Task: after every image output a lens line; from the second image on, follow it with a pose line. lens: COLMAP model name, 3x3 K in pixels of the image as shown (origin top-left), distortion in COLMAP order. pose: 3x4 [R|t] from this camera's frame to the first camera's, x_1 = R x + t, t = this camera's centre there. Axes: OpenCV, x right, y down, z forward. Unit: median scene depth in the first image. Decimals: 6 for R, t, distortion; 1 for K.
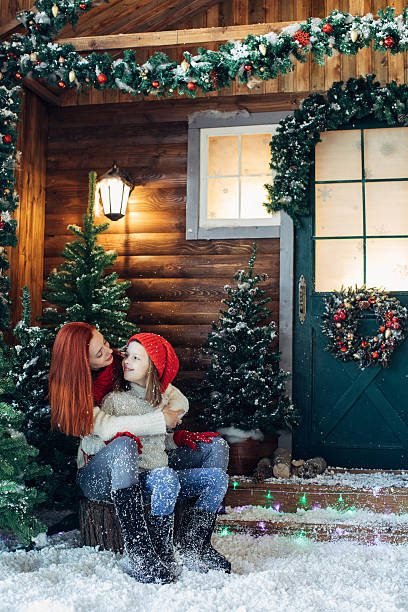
lens RADIAL K [[925.1, 0, 195.9], [0, 925.1, 293.0], [0, 0, 1]] dist [-0.169410, 0.320440]
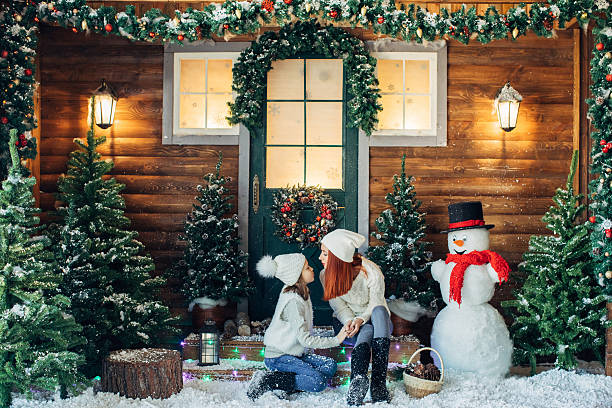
lens RADIAL K [[956.2, 0, 303.7], [0, 956.2, 205.8], [0, 0, 1]] dist [-0.142388, 0.139741]
pose [[0.975171, -0.004539, 0.221407, -0.115610], [-0.015797, 0.995817, 0.089992, -0.099627], [-0.220889, -0.091255, 0.971020, -0.301469]]
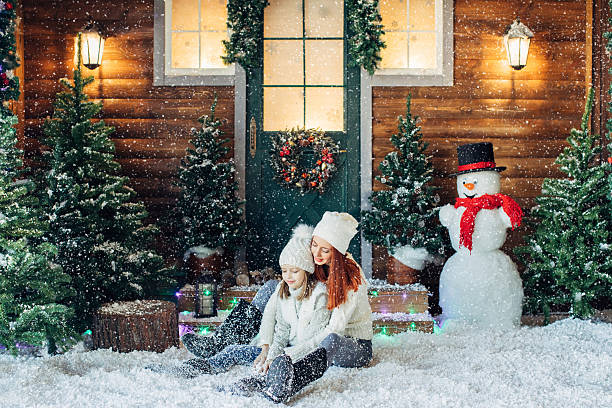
lens RADIAL K [[941.8, 0, 307.7], [0, 941.8, 205.0], [0, 0, 1]] dist [-0.174099, 0.344804]
pose [[0.971045, -0.022268, 0.237858, -0.112903], [-0.010498, 0.990707, 0.135608, -0.075221], [-0.238667, -0.134179, 0.961787, -0.215760]]
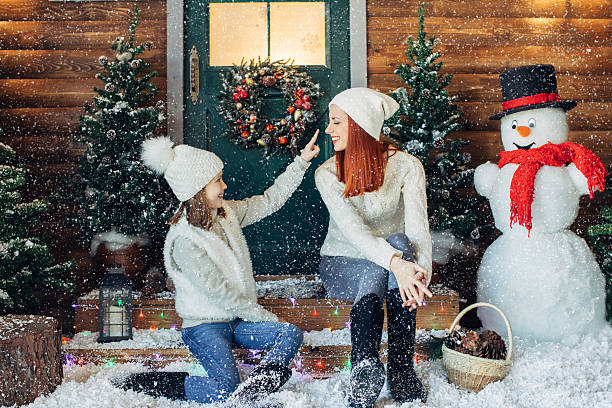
lens RADIAL K [[903.6, 0, 306.9], [0, 903.6, 203.9], [0, 0, 1]] dist [-0.162293, 0.284861]
pose [[0.964998, -0.030450, 0.260484, -0.000990], [-0.001505, 0.992577, 0.121605, 0.024301], [-0.262254, -0.117740, 0.957789, 0.193604]]
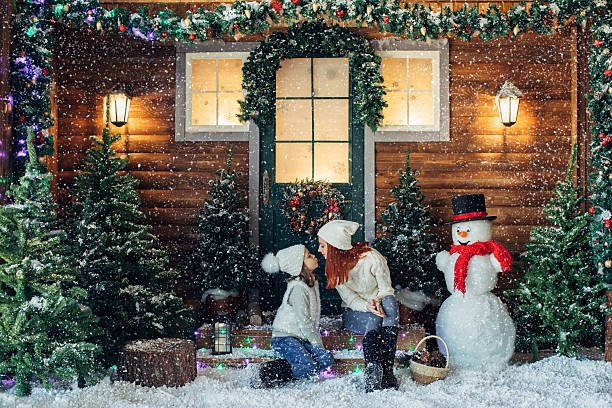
lens RADIAL K [[903.6, 0, 306.9], [0, 903.6, 203.9], [0, 0, 1]] dist [-0.162293, 0.284861]
pose [[0.975615, -0.012242, 0.219147, -0.113724], [-0.008450, 0.995609, 0.093231, -0.094799], [-0.219326, -0.092810, 0.971227, -0.273531]]
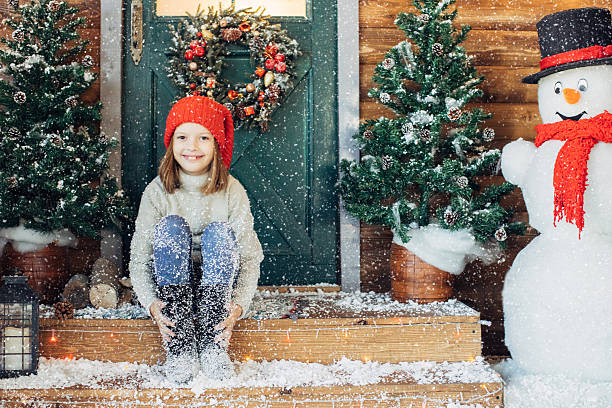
lens RADIAL K [[925.1, 0, 305.4], [0, 925.1, 205.5], [0, 0, 1]] dist [-0.169410, 0.320440]
pose [[0.960180, -0.021228, 0.278575, 0.049455], [-0.013379, 0.992472, 0.121742, 0.053025], [-0.279062, -0.120622, 0.952667, 0.356181]]
